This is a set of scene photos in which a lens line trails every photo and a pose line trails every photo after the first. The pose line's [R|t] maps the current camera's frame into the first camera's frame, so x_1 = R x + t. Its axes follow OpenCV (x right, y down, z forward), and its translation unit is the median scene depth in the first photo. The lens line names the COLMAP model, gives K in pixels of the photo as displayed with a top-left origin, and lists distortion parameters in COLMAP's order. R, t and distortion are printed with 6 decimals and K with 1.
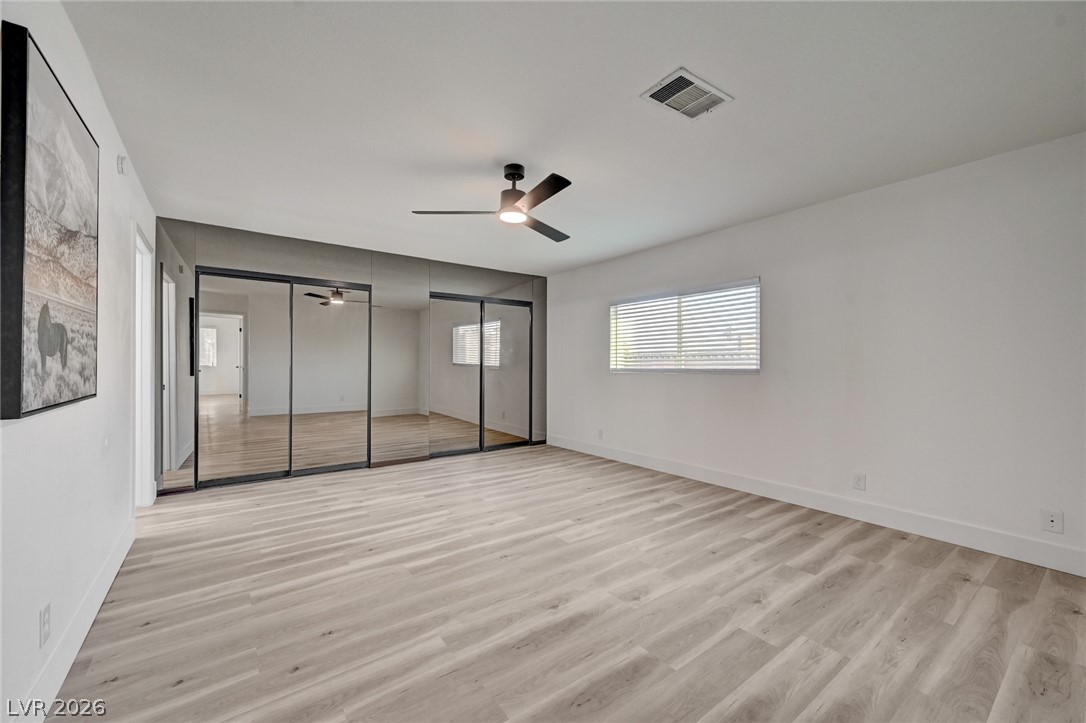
lens RADIAL K [[426.9, 0, 544.3], [0, 426.9, 360.1], [0, 0, 1]] dist [0.006438, 0.000334]
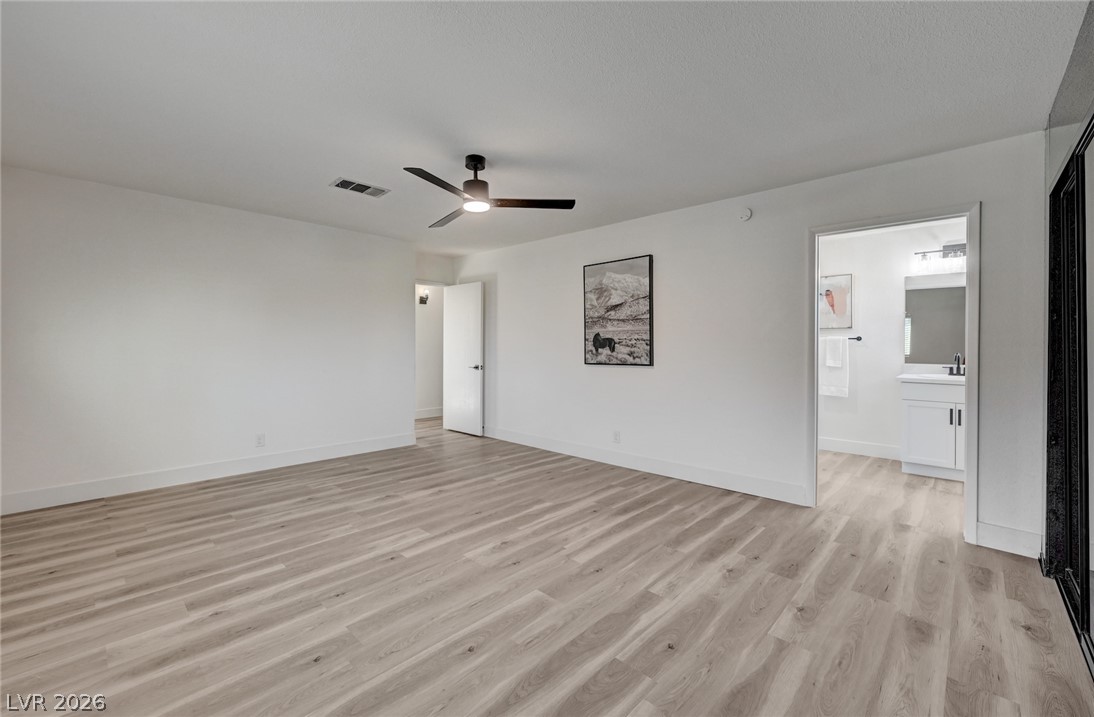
lens RADIAL K [[458.2, 0, 543.7], [0, 458.2, 341.8], [0, 0, 1]] dist [-0.003251, -0.000602]
pose [[-0.984491, -0.007574, -0.175272, -0.043743], [-0.004378, 0.999817, -0.018613, 0.004212], [0.175381, -0.017557, -0.984344, 2.186482]]
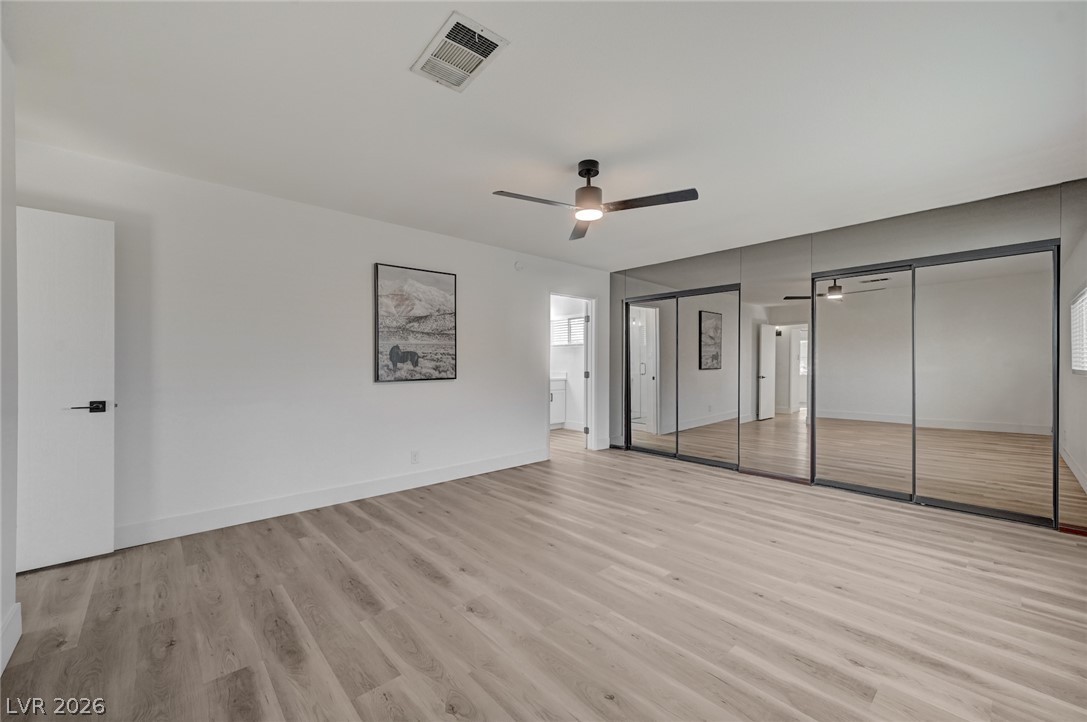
lens RADIAL K [[427.3, 0, 544.8], [0, 427.3, 359.6], [0, 0, 1]] dist [0.006438, 0.000334]
pose [[0.108005, -0.013000, -0.994065, 0.929326], [0.010474, 0.999874, -0.011938, 0.007335], [0.994095, -0.009123, 0.108127, 0.828357]]
